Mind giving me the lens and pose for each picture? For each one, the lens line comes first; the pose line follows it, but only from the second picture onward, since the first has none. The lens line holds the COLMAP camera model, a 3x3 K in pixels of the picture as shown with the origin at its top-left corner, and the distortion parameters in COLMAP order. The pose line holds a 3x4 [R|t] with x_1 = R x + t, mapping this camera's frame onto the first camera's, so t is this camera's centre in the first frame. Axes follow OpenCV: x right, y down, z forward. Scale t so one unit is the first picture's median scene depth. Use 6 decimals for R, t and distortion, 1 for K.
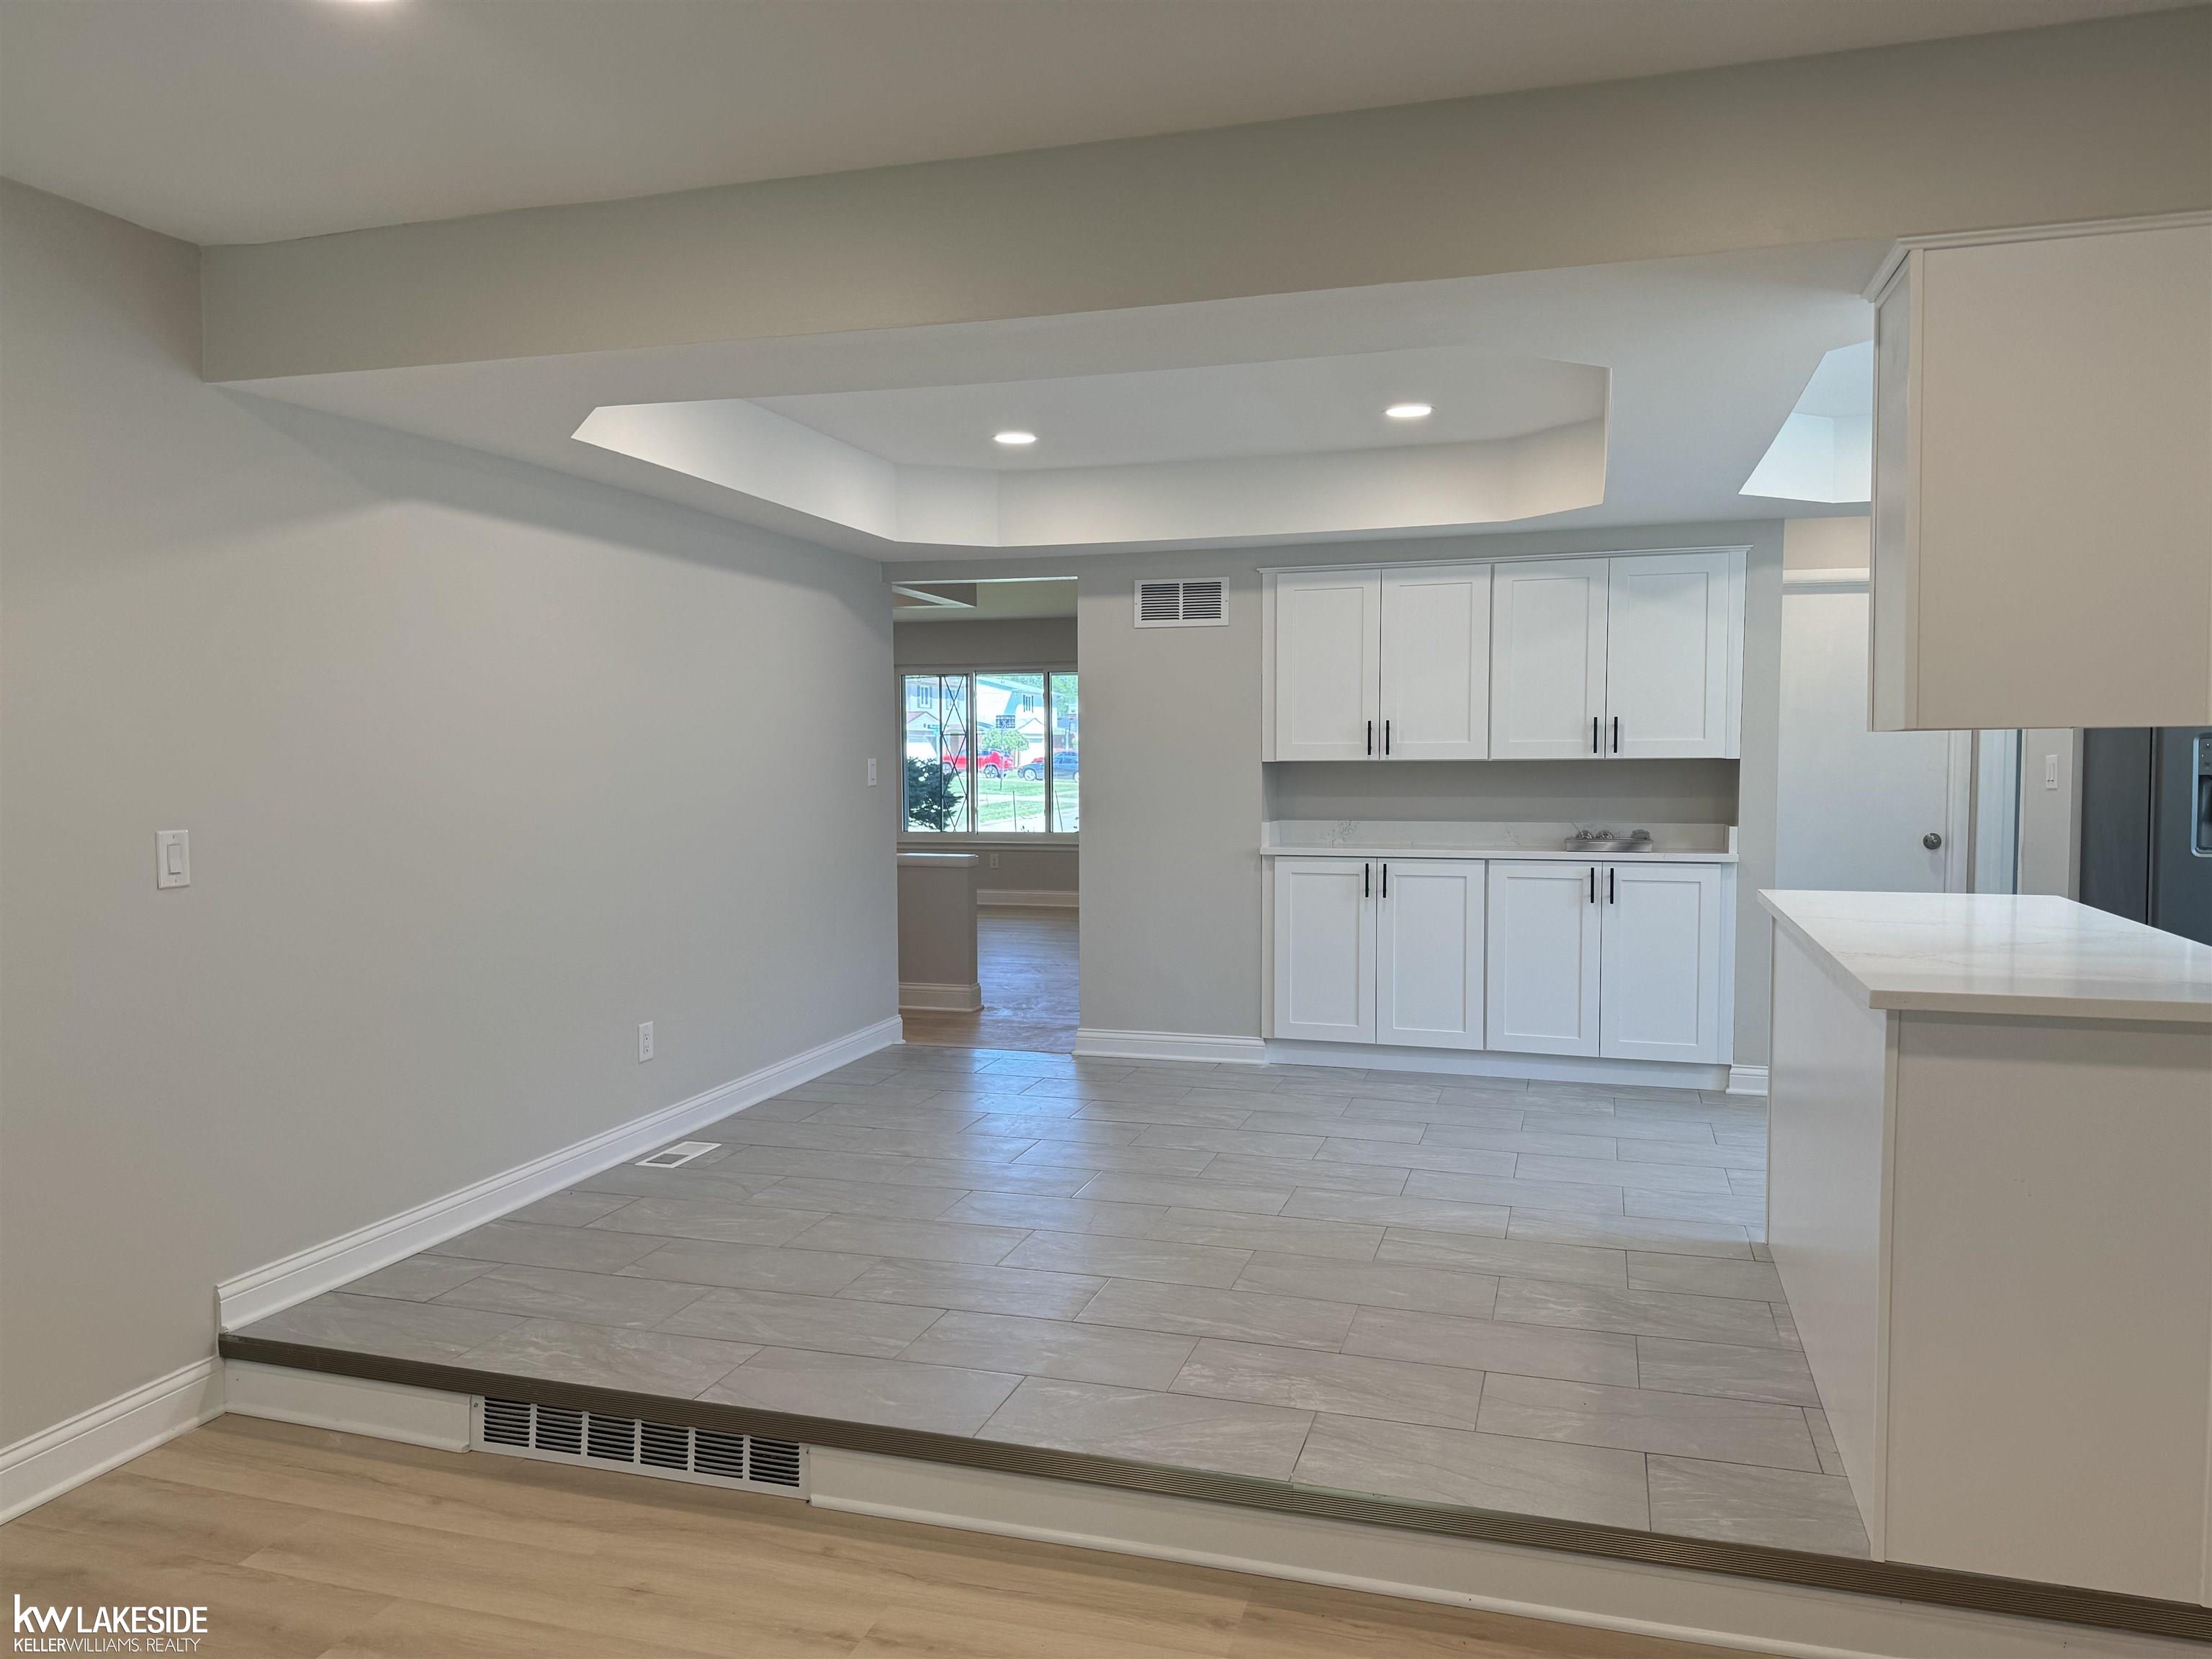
lens RADIAL K [[1544.3, 0, 1090.4], [0, 1544.3, 836.0], [0, 0, 1]] dist [0.092155, -0.115307]
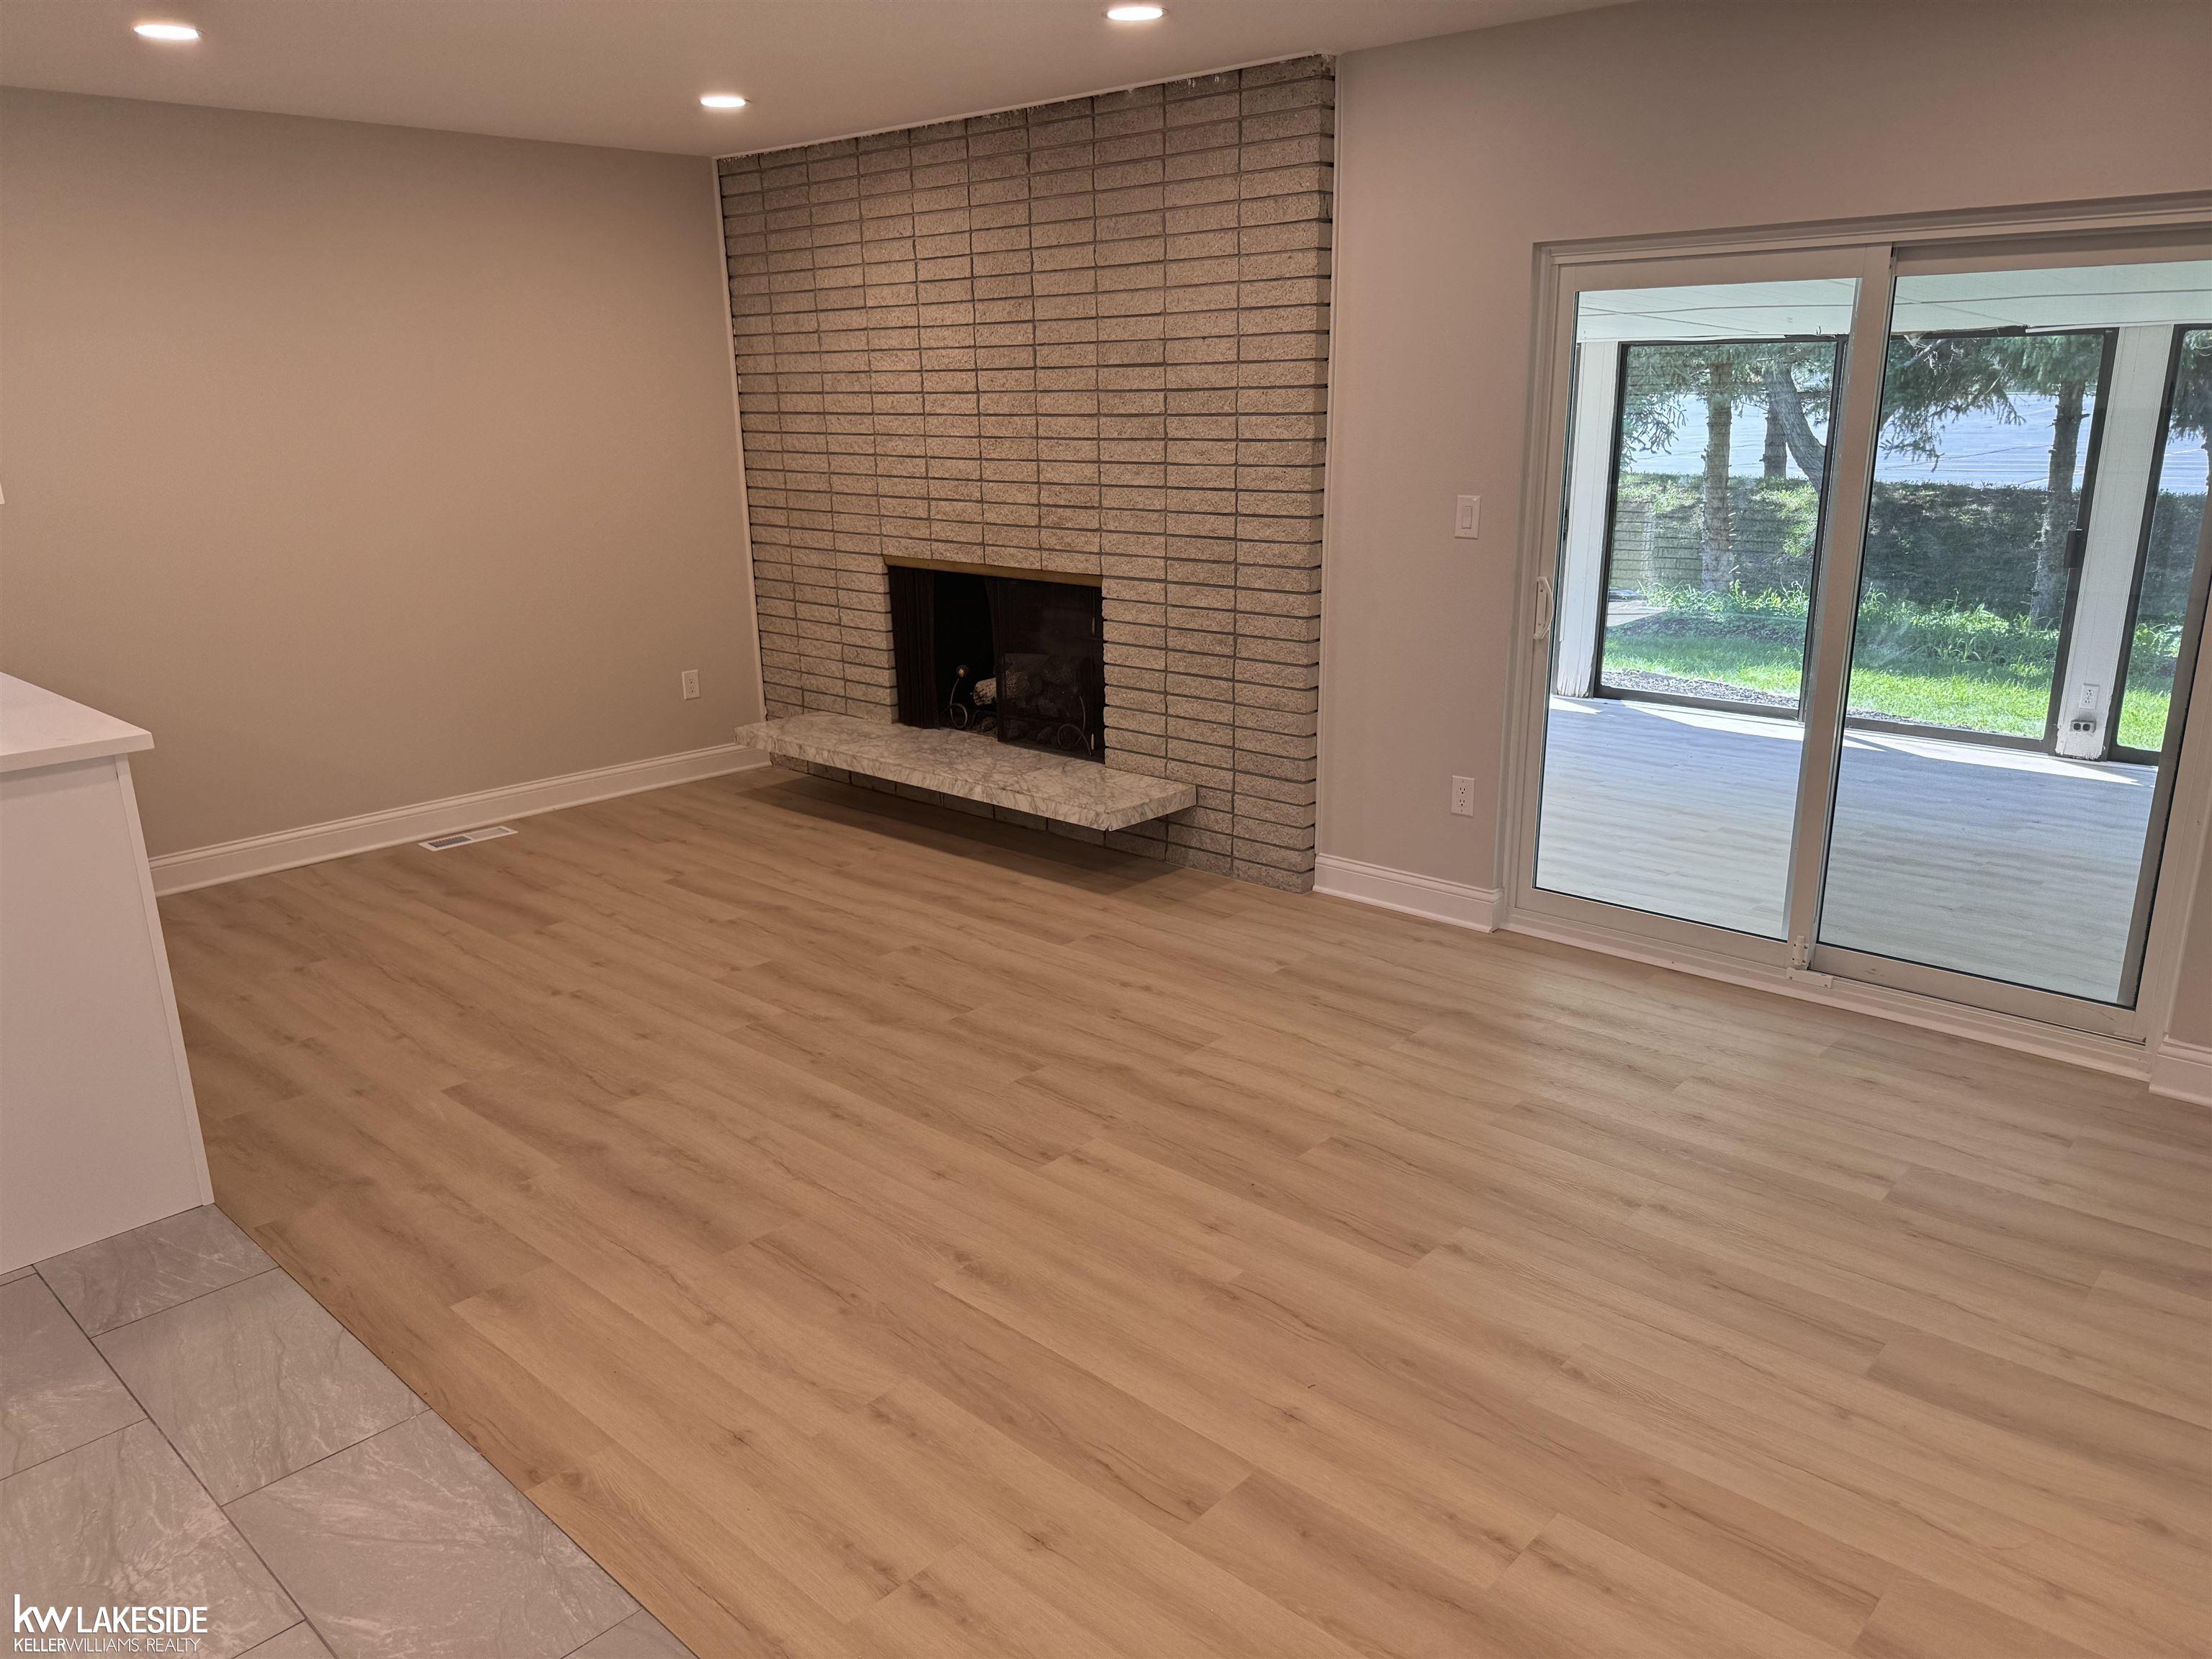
lens RADIAL K [[1544.3, 0, 1121.3], [0, 1544.3, 842.8], [0, 0, 1]] dist [0.092155, -0.115307]
pose [[-0.905828, -0.101423, 0.411325, -0.301196], [0.044745, 0.942584, 0.330957, -0.082698], [-0.421275, 0.318195, -0.849281, 0.823010]]
